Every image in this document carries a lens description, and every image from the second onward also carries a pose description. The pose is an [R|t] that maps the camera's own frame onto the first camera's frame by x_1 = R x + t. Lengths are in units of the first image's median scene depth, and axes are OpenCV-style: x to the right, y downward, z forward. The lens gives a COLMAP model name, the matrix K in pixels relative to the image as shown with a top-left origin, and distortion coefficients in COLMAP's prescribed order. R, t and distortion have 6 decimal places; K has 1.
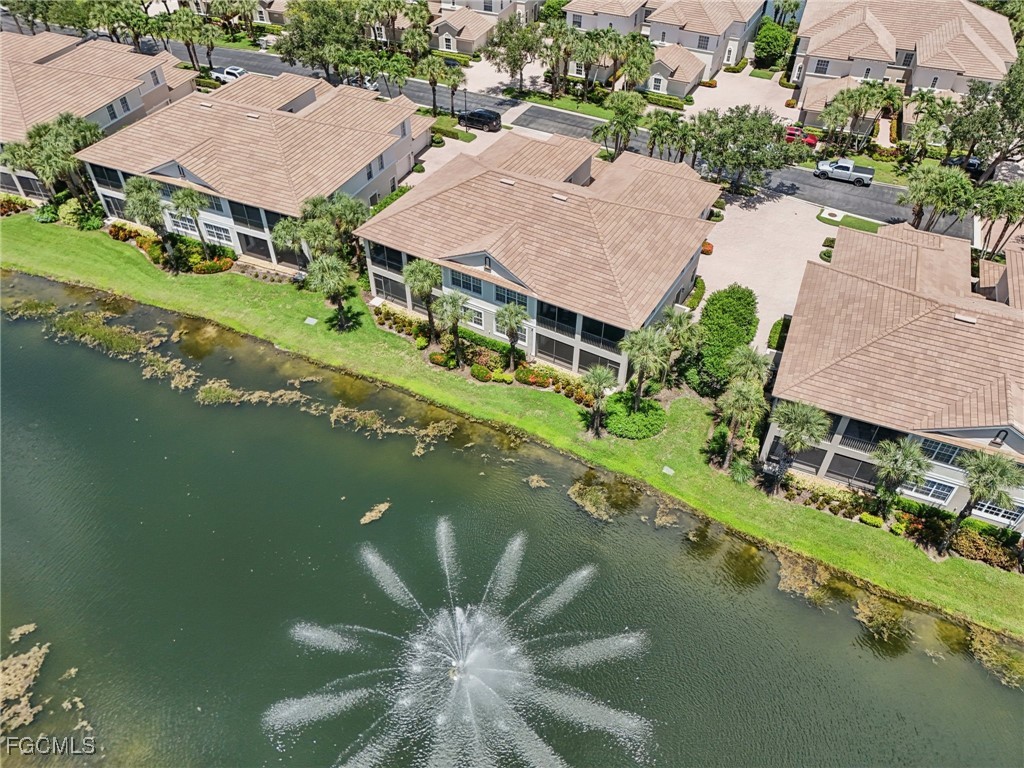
lens RADIAL K [[758.8, 0, 512.0], [0, 758.8, 384.0], [0, 0, 1]] dist [0.039302, -0.002044]
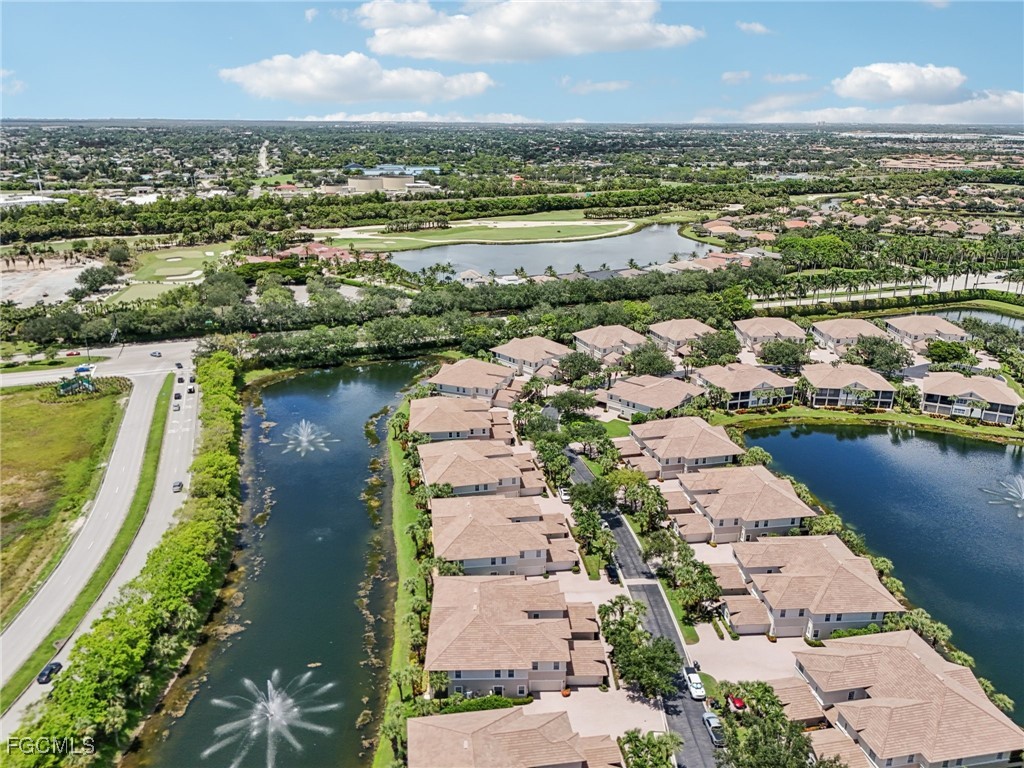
lens RADIAL K [[758.8, 0, 512.0], [0, 758.8, 384.0], [0, 0, 1]] dist [0.039302, -0.002044]
pose [[0.526406, 0.287397, -0.800187, 1.636515], [-0.587084, 0.803623, -0.097583, -0.594083], [0.615004, 0.521145, 0.591758, -0.540559]]
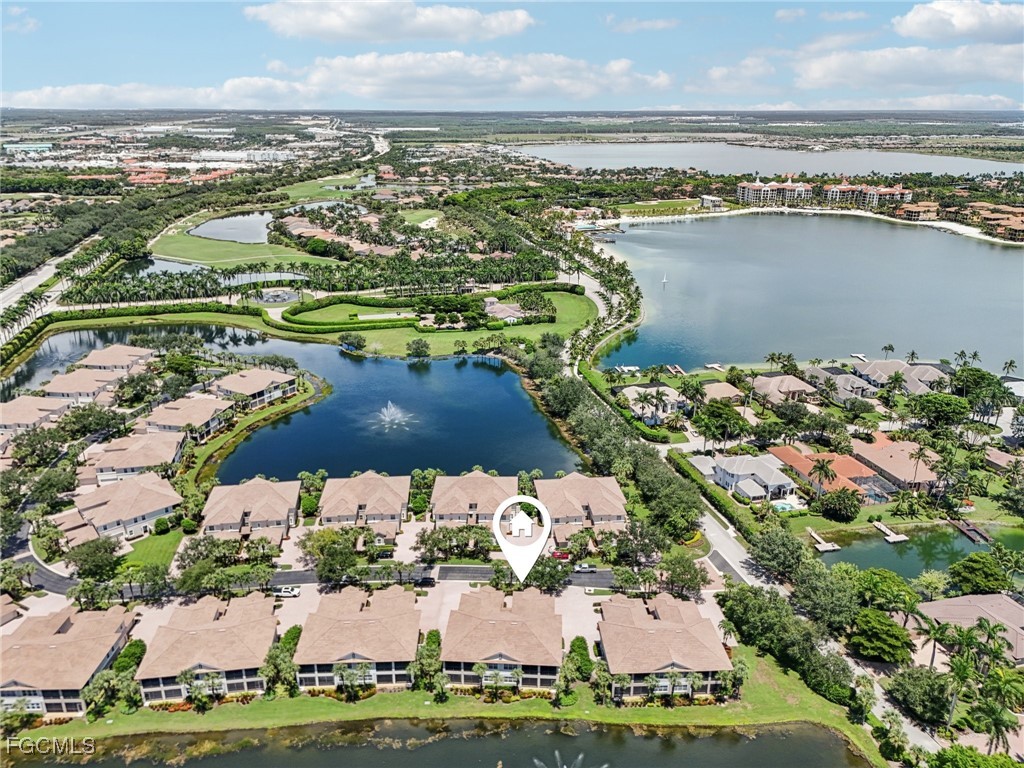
lens RADIAL K [[758.8, 0, 512.0], [0, 758.8, 384.0], [0, 0, 1]] dist [0.039302, -0.002044]
pose [[0.896821, -0.159501, 0.412639, -0.927685], [0.305747, 0.897598, -0.317548, -0.149575], [-0.319735, 0.410947, 0.853752, -1.678813]]
